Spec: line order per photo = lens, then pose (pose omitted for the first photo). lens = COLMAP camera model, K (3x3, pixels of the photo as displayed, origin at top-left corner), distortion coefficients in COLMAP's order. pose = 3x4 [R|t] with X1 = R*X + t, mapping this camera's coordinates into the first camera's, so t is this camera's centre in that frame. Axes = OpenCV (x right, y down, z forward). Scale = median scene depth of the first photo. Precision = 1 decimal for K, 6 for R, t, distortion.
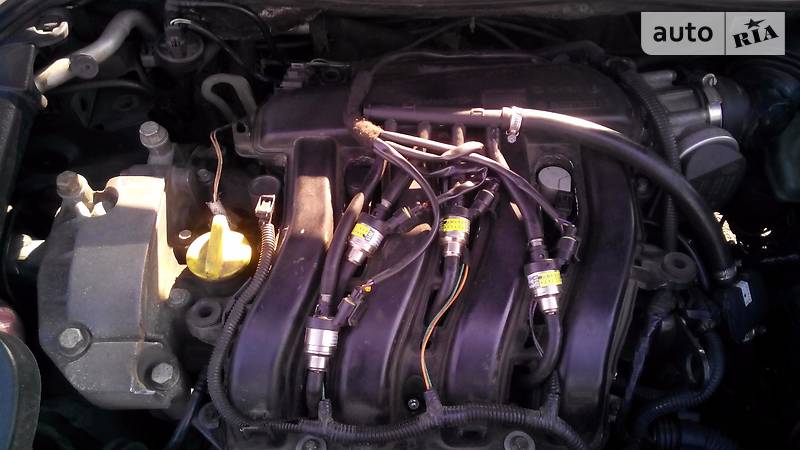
lens RADIAL K [[660.3, 0, 400.0], [0, 660.3, 225.0], [0, 0, 1]] dist [0.053249, -0.004344]
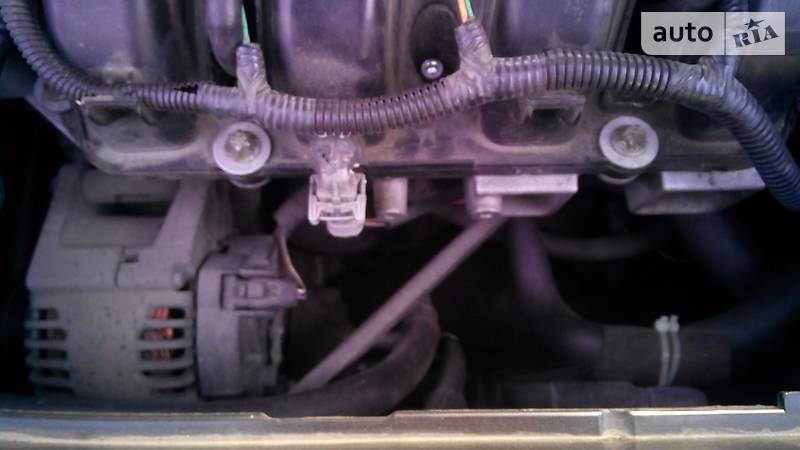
lens RADIAL K [[660.3, 0, 400.0], [0, 660.3, 225.0], [0, 0, 1]] dist [0.053249, -0.004344]
pose [[0.999847, 0.005137, -0.016727, 0.004973], [0.001738, 0.922055, 0.387055, 0.198550], [0.017412, -0.387025, 0.921905, 0.510110]]
